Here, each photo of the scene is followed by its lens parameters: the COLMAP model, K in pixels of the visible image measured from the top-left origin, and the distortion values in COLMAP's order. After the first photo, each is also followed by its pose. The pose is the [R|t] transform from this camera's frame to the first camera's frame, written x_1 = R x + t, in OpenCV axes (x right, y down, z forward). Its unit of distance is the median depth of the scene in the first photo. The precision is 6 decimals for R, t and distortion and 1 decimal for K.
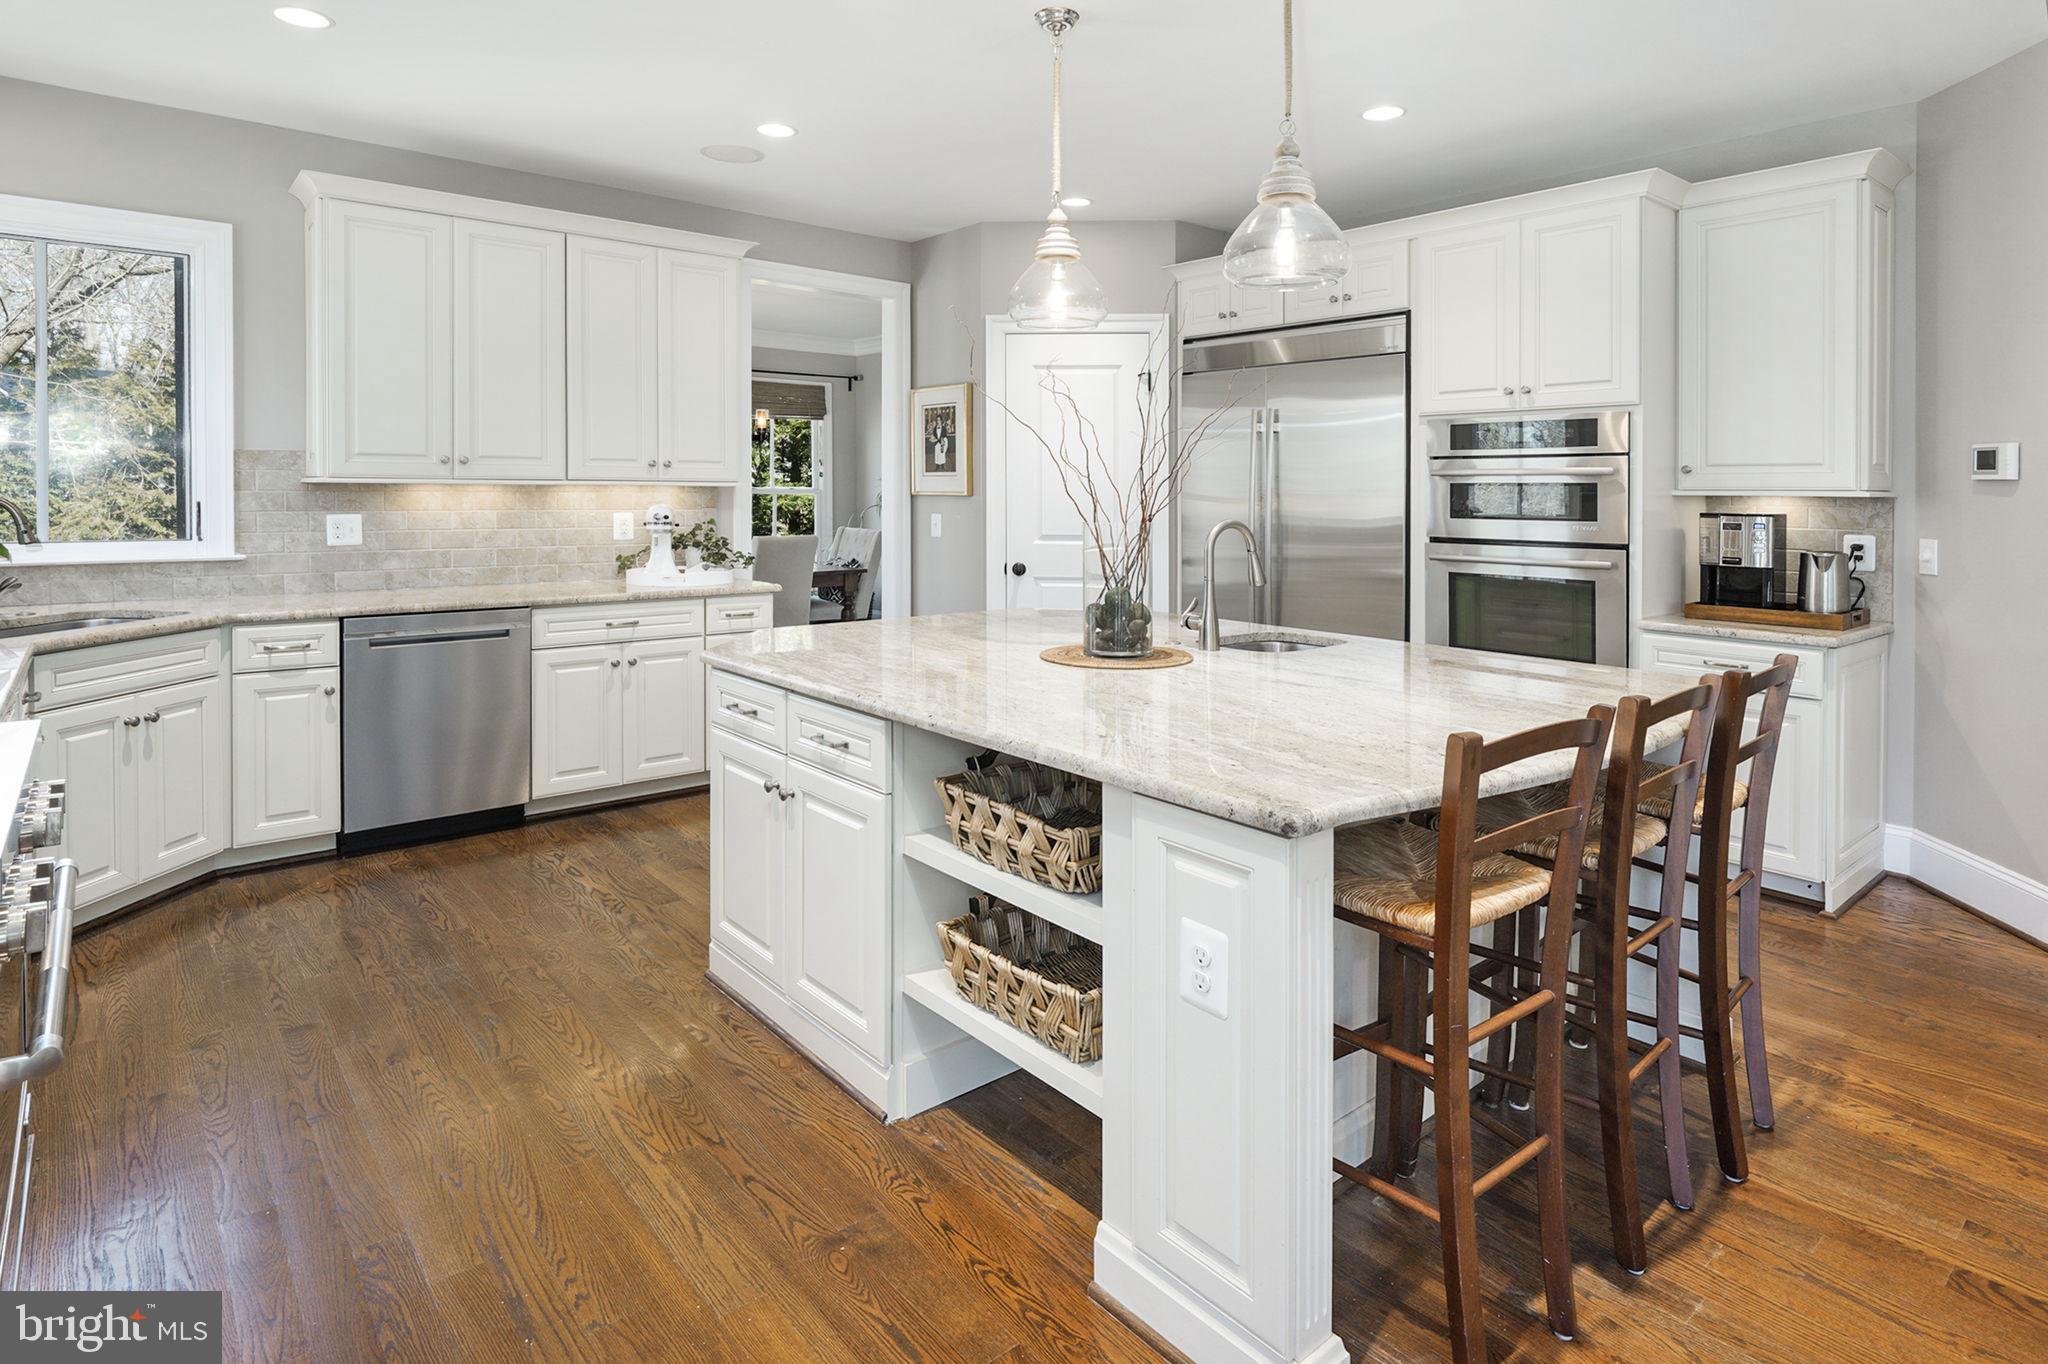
lens RADIAL K [[1071.0, 0, 1013.4], [0, 1071.0, 518.5], [0, 0, 1]] dist [-0.004027, 0.000617]
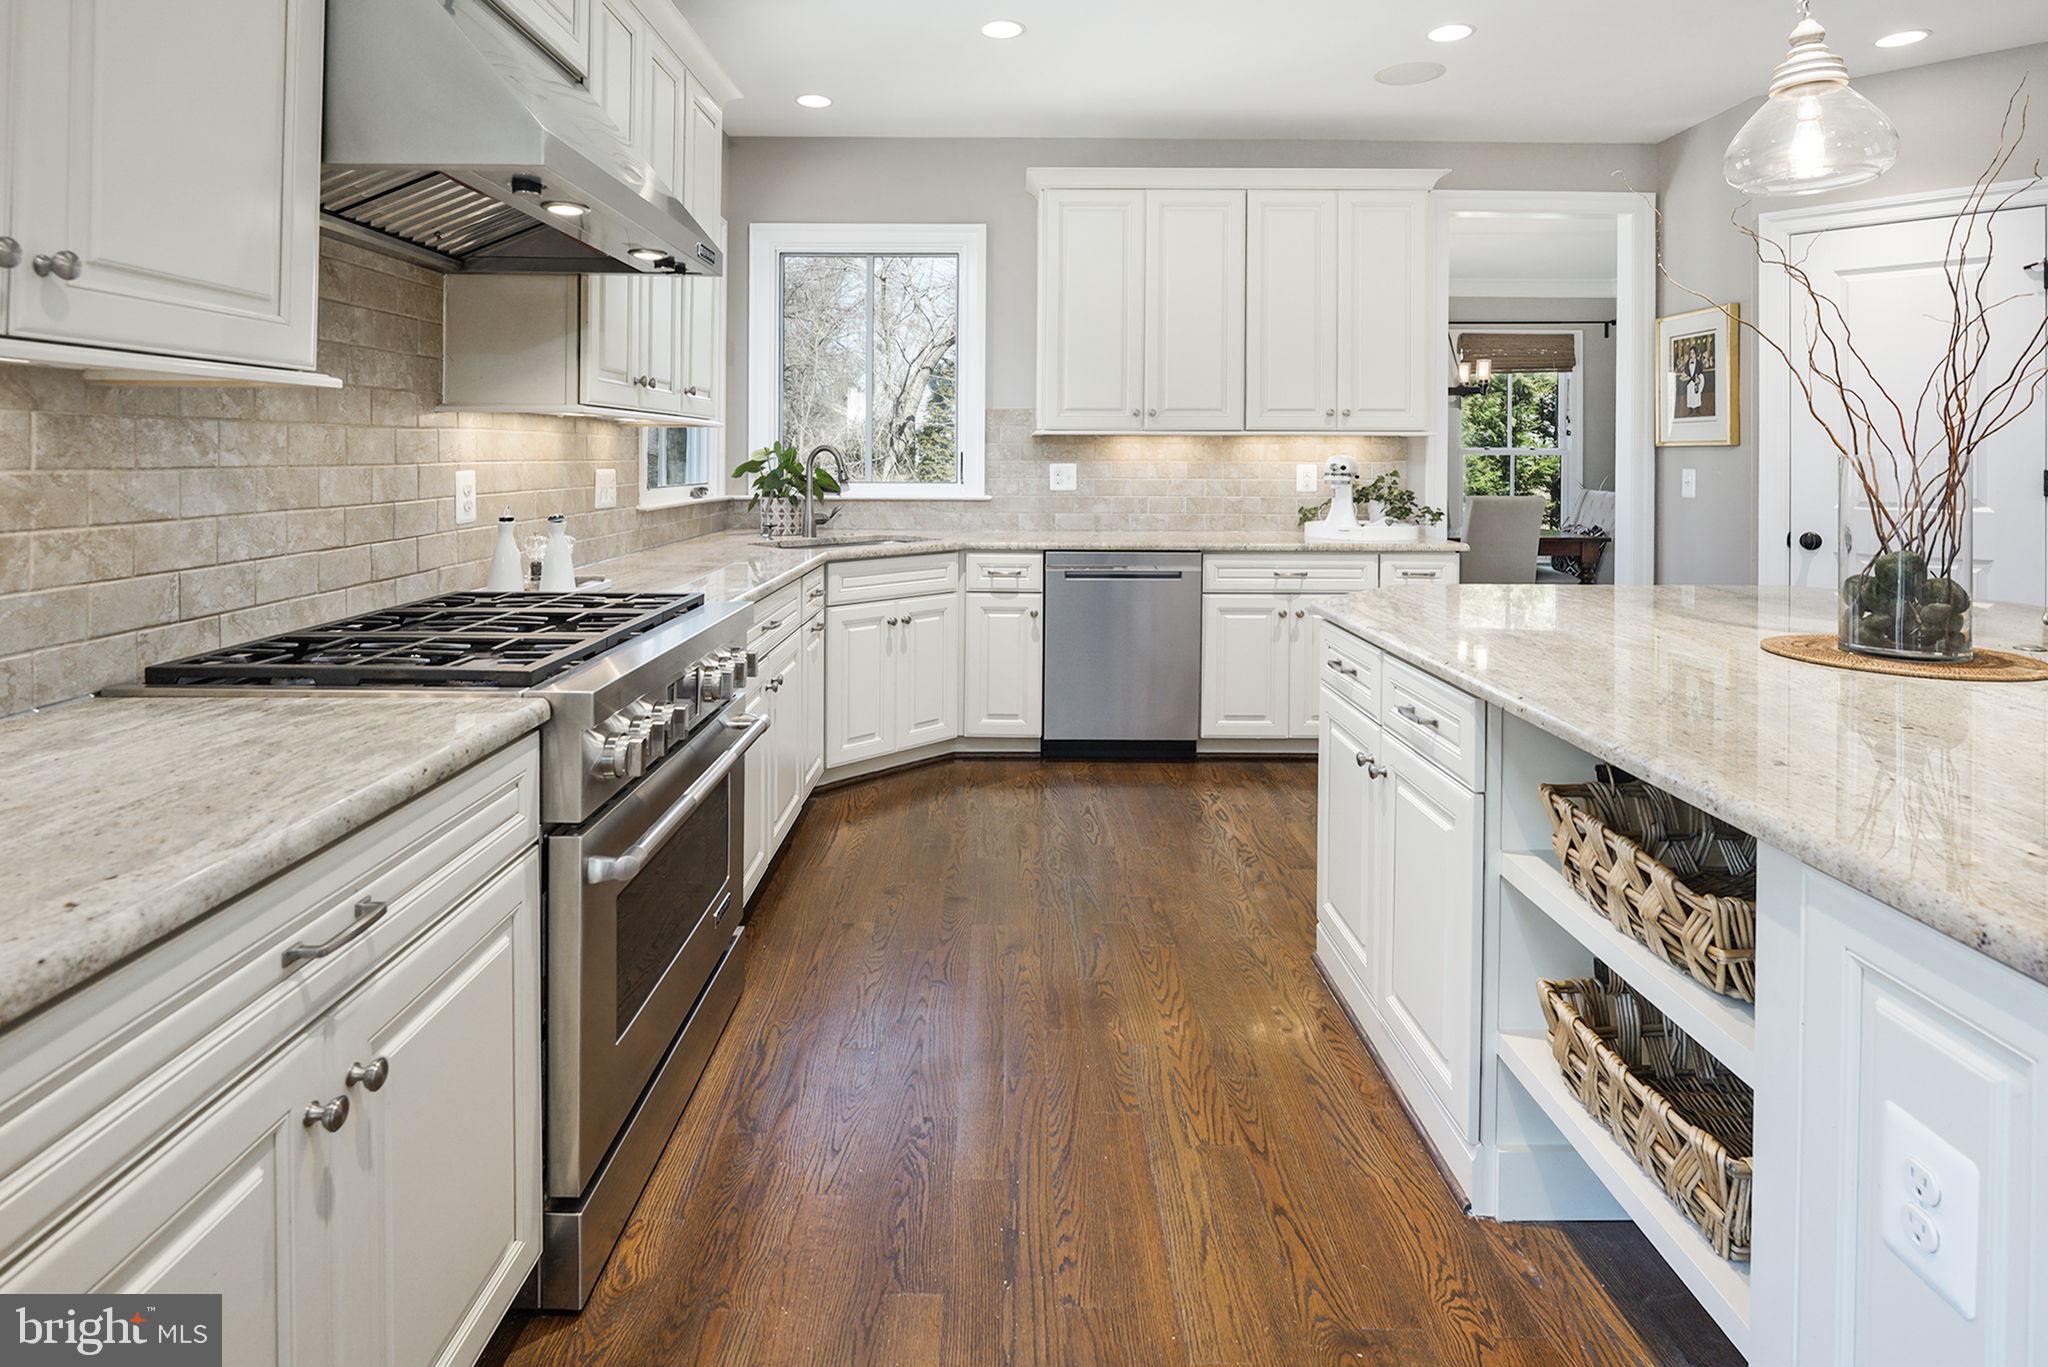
lens RADIAL K [[1046.2, 0, 1024.8], [0, 1046.2, 474.1], [0, 0, 1]] dist [-0.009419, 0.001005]
pose [[0.773731, 0.003706, -0.633503, 0.062786], [-0.012238, 0.999884, -0.009098, 0.020582], [0.633396, 0.014792, 0.773687, 0.114858]]
